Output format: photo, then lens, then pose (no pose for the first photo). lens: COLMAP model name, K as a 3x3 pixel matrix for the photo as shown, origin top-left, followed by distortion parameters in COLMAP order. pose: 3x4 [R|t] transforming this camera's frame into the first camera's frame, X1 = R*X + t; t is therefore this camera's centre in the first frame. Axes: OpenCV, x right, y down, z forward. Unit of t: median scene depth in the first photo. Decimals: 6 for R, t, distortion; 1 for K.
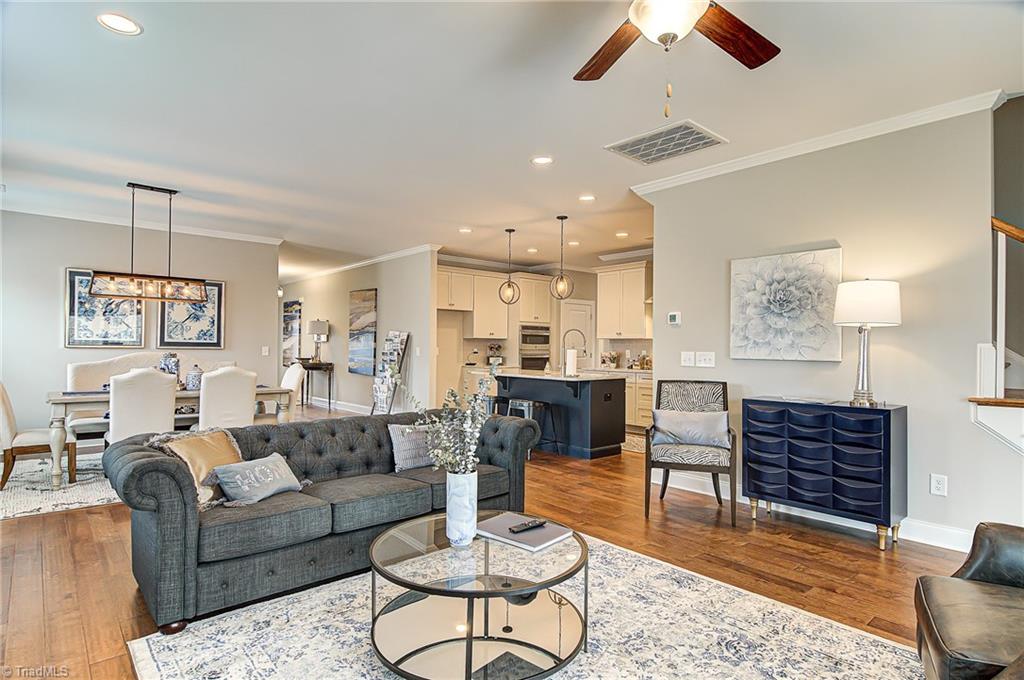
lens RADIAL K [[551.6, 0, 520.2], [0, 551.6, 341.6], [0, 0, 1]] dist [0.005506, -0.001413]
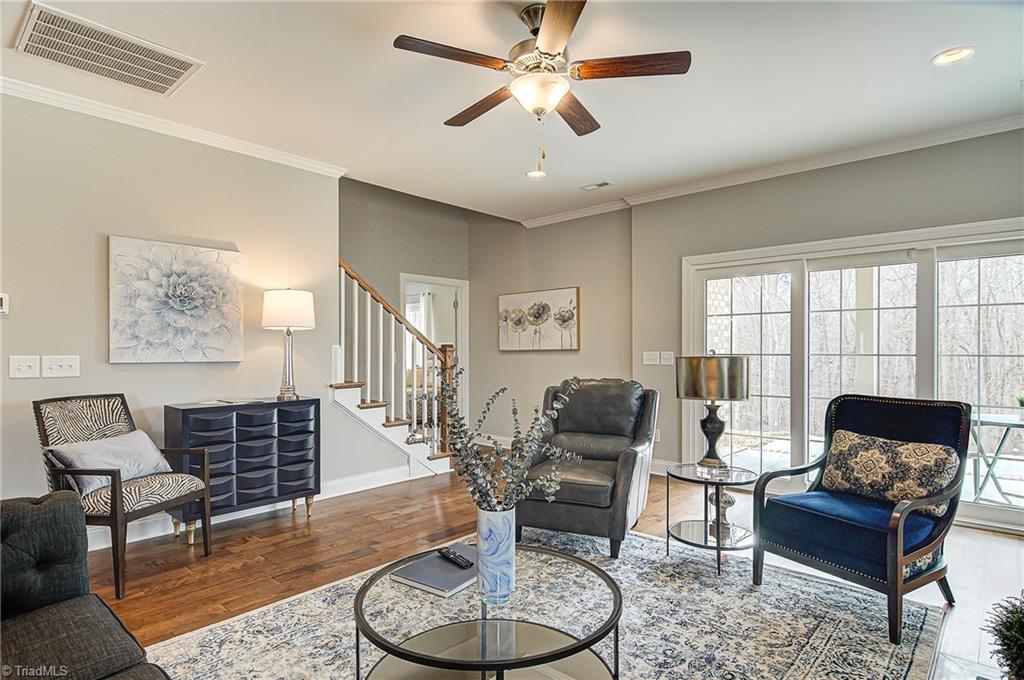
lens RADIAL K [[551.6, 0, 517.6], [0, 551.6, 346.4], [0, 0, 1]] dist [0.005506, -0.001413]
pose [[-0.130818, -0.004219, 0.991397, -0.497878], [-0.012872, 0.999914, 0.002557, -0.002187], [-0.991323, -0.012427, -0.130861, 0.588078]]
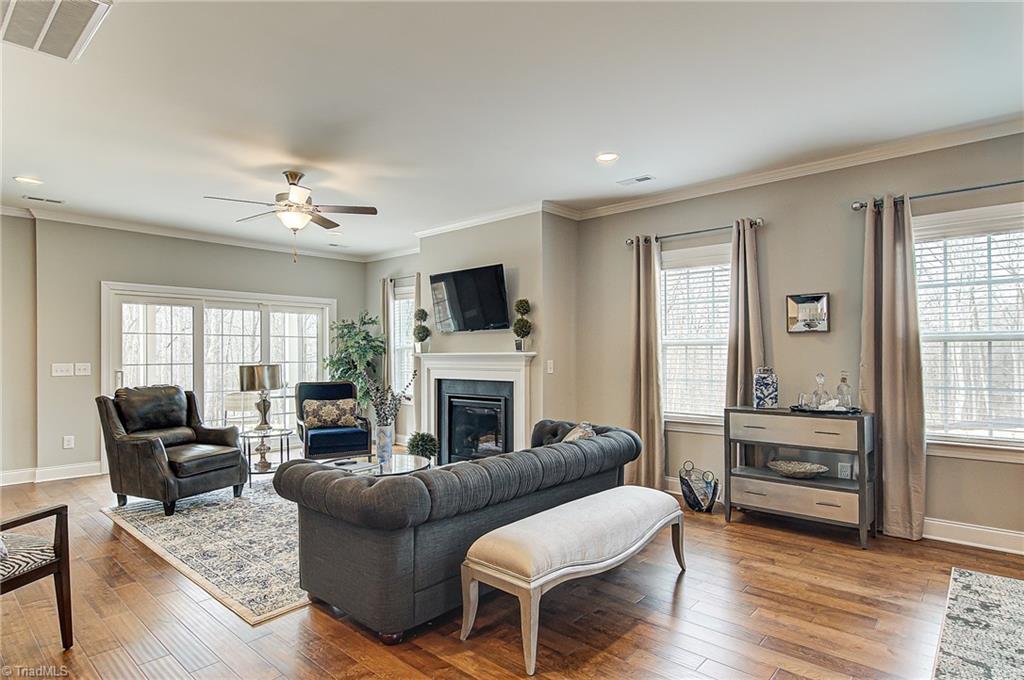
lens RADIAL K [[551.6, 0, 507.1], [0, 551.6, 345.9], [0, 0, 1]] dist [0.005506, -0.001413]
pose [[-0.991938, -0.010460, -0.126289, -0.204840], [-0.007260, 0.999641, -0.025772, -0.005773], [0.126513, -0.024648, -0.991659, 1.520679]]
